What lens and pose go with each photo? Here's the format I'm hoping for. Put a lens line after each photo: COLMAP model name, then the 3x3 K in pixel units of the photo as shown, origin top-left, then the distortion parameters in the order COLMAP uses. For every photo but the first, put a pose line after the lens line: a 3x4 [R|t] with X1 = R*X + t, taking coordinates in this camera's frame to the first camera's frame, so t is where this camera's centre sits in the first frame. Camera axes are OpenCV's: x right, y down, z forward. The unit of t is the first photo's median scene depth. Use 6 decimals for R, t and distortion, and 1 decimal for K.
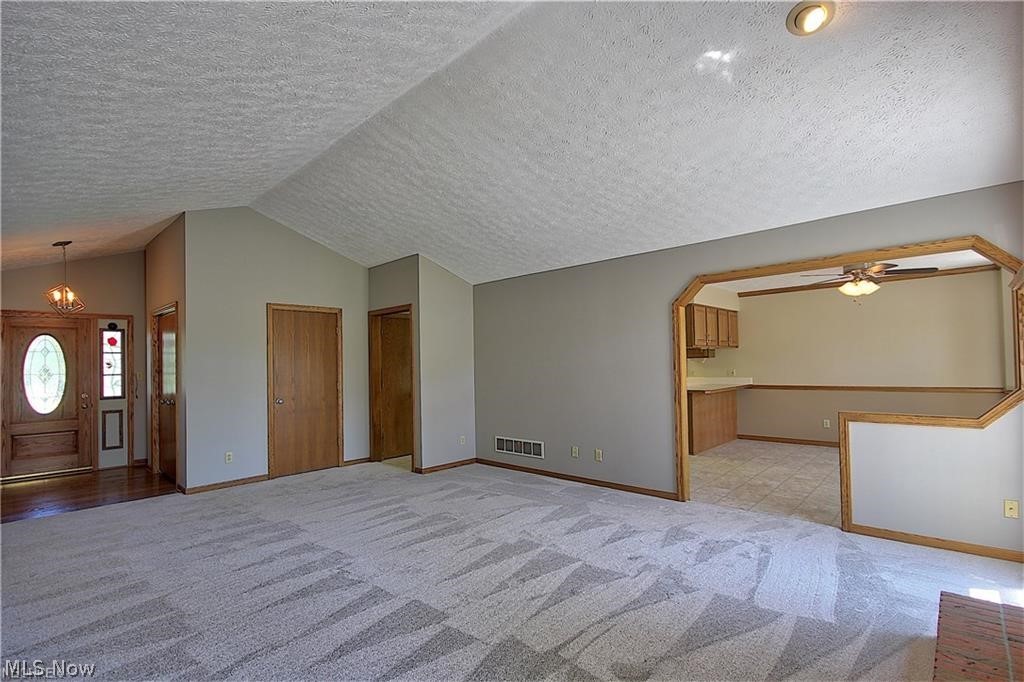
lens RADIAL K [[476.0, 0, 507.0], [0, 476.0, 354.3], [0, 0, 1]] dist [-0.003553, -0.000277]
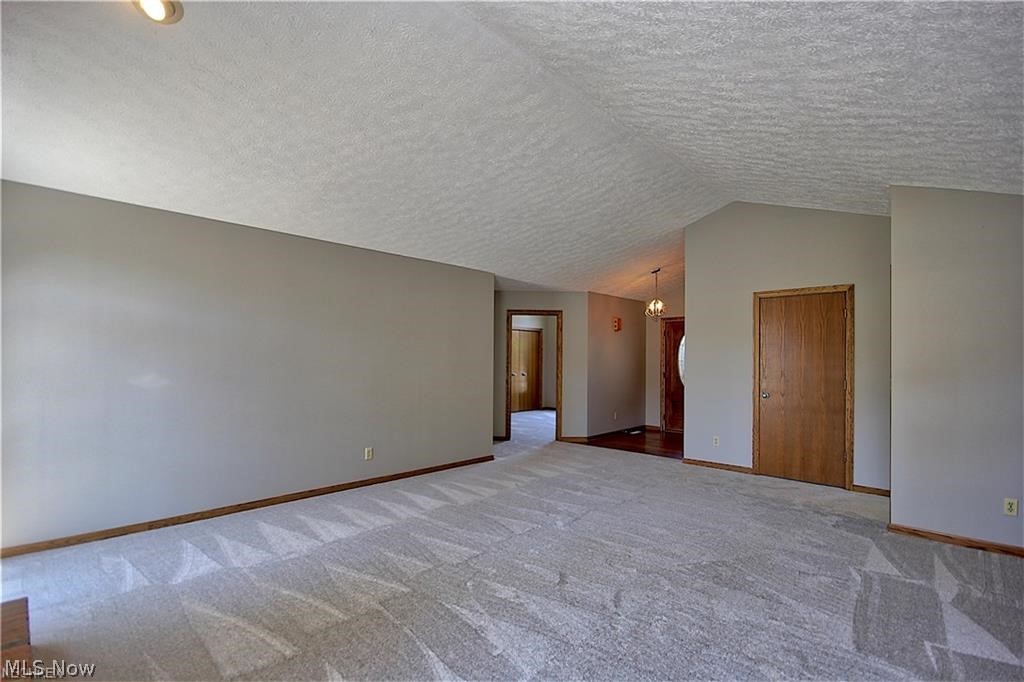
lens RADIAL K [[476.0, 0, 507.0], [0, 476.0, 354.3], [0, 0, 1]] dist [-0.003553, -0.000277]
pose [[-0.013383, 0.010273, -0.999858, 0.513260], [0.012224, 0.999874, 0.010109, 0.002313], [0.999836, -0.012087, -0.013507, 0.549901]]
